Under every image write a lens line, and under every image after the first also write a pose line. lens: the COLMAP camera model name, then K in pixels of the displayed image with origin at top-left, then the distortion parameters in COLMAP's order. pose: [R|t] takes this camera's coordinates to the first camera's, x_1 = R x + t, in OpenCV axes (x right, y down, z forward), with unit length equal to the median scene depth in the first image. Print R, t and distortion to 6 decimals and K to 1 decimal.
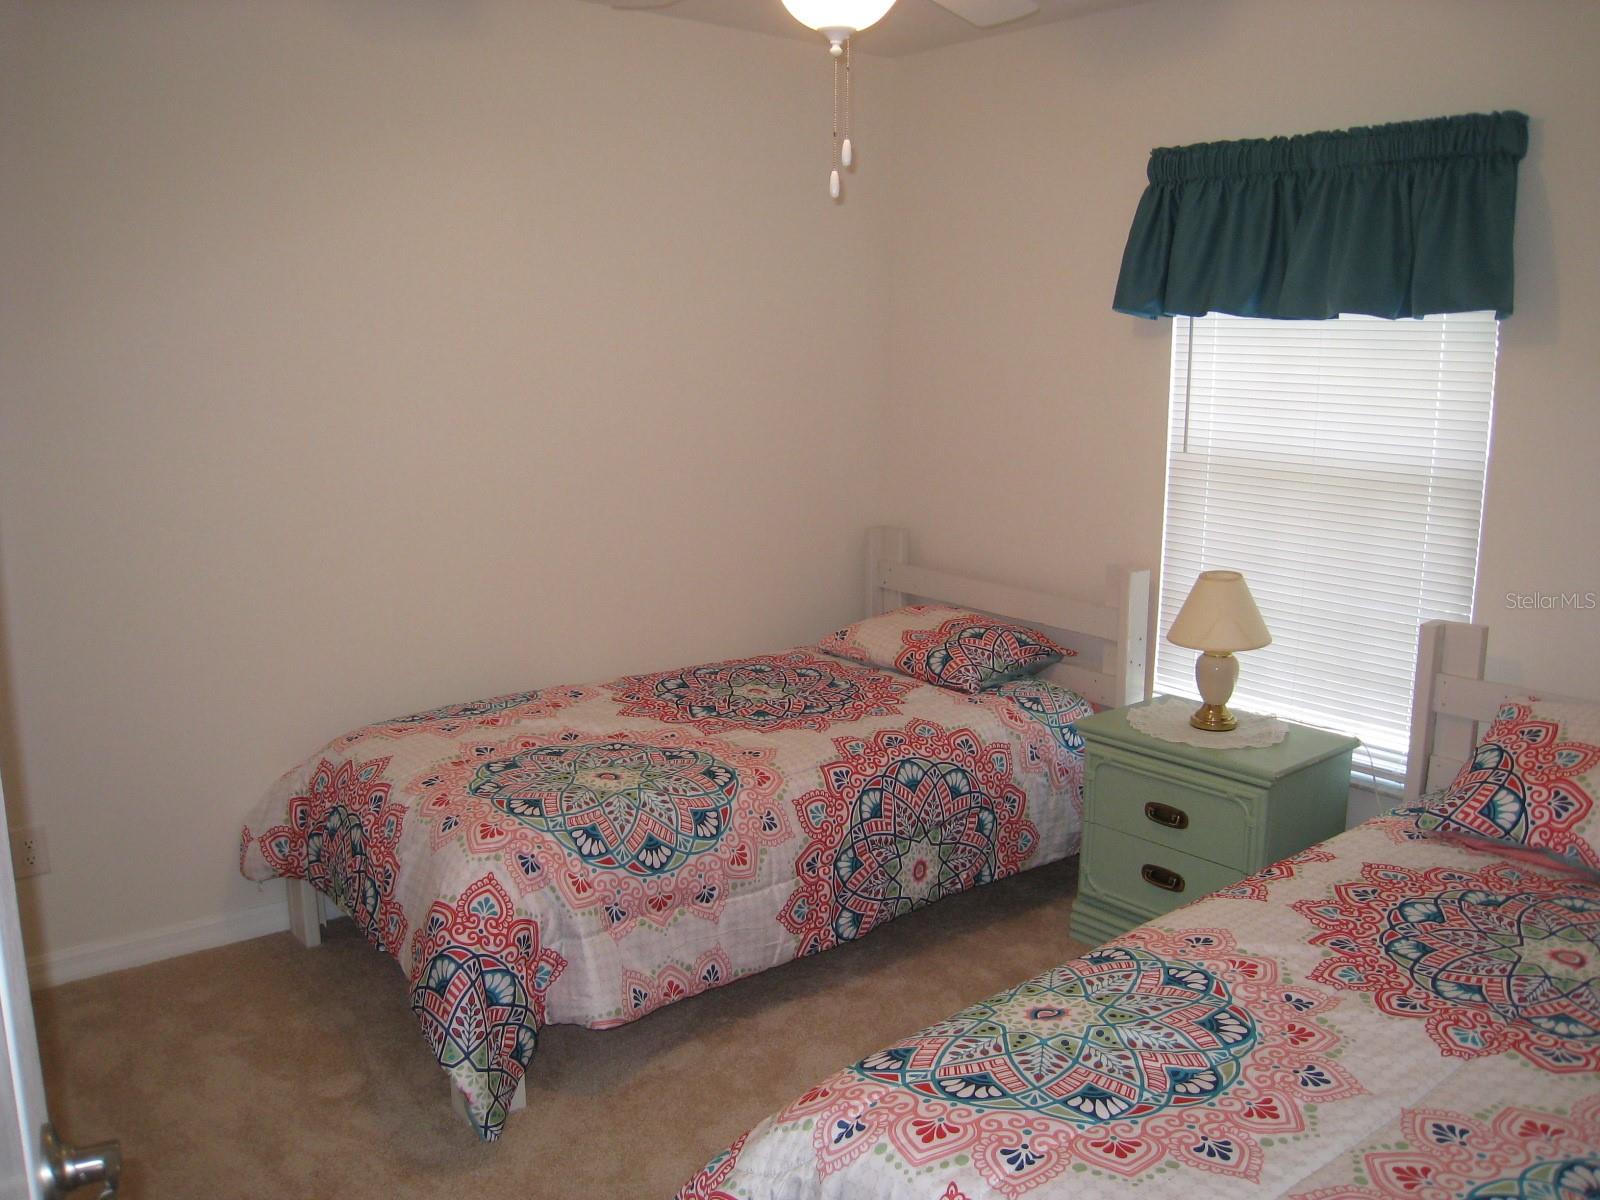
lens RADIAL K [[1311.6, 0, 800.0], [0, 1311.6, 600.0], [0, 0, 1]] dist [-0.168307, 0.104955]
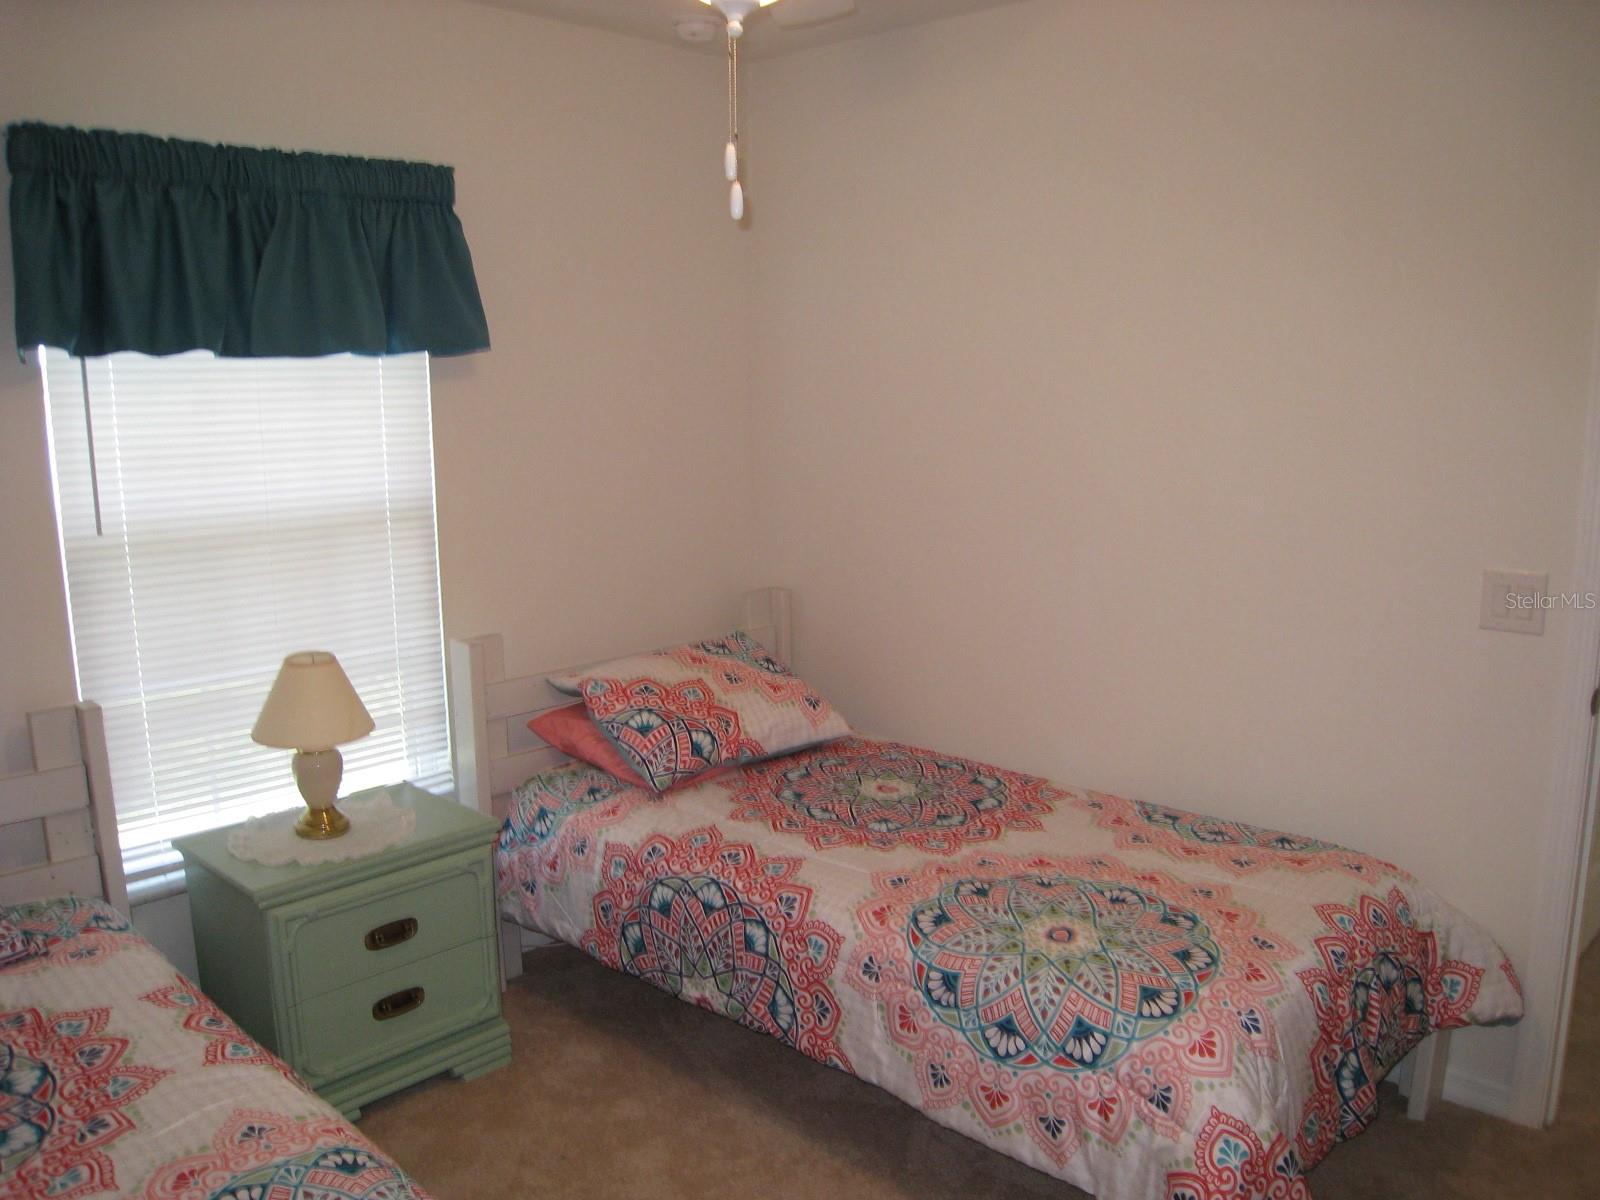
lens RADIAL K [[1311.6, 0, 800.0], [0, 1311.6, 600.0], [0, 0, 1]] dist [-0.168307, 0.104955]
pose [[-0.130804, -0.172793, 0.976234, -0.685084], [0.187910, 0.962524, 0.195544, -0.204414], [-0.973437, 0.209022, -0.093432, 0.955526]]
